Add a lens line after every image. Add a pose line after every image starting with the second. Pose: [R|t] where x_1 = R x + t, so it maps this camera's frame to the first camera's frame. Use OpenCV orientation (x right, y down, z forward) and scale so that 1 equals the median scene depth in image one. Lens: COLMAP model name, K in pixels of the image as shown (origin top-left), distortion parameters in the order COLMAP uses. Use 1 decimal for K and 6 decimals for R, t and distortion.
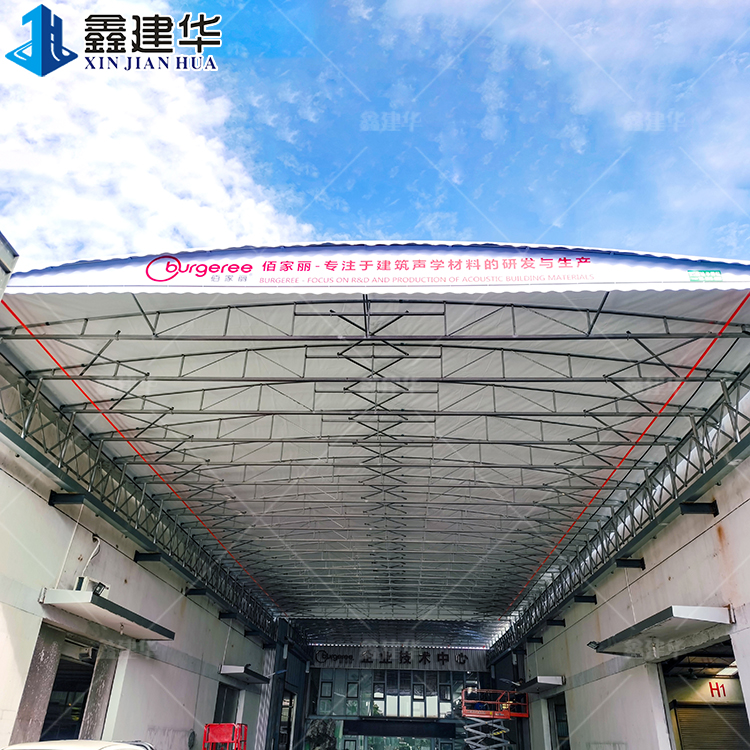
lens RADIAL K [[675.9, 0, 386.7], [0, 675.9, 414.0], [0, 0, 1]] dist [0.012217, -0.101673]
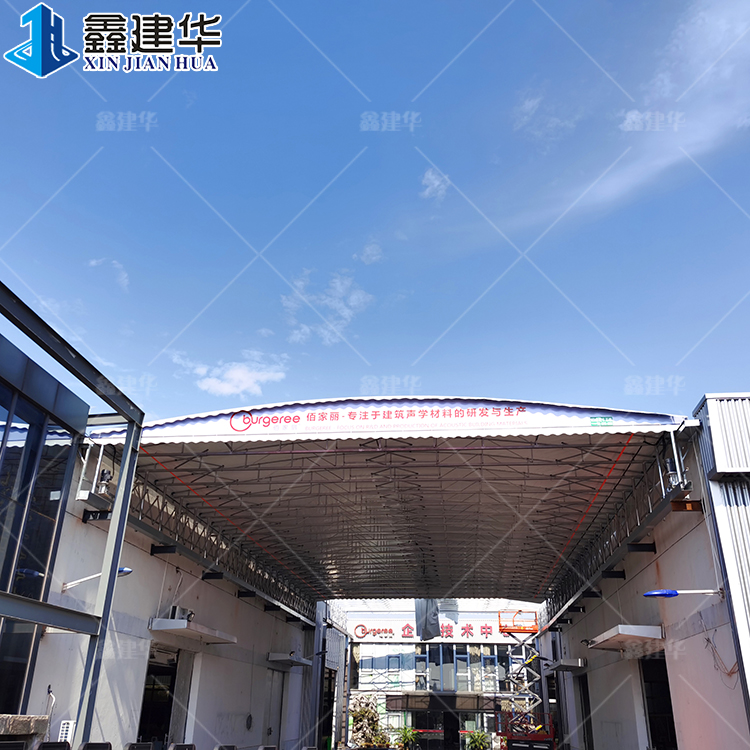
lens RADIAL K [[758.6, 0, 375.0], [0, 758.6, 375.0], [0, 0, 1]] dist [-0.013856, -0.035626]
pose [[0.997165, -0.037891, -0.065016, 0.079107], [0.039777, 0.998817, 0.027959, -0.349760], [0.063880, -0.030466, 0.997492, -0.655995]]
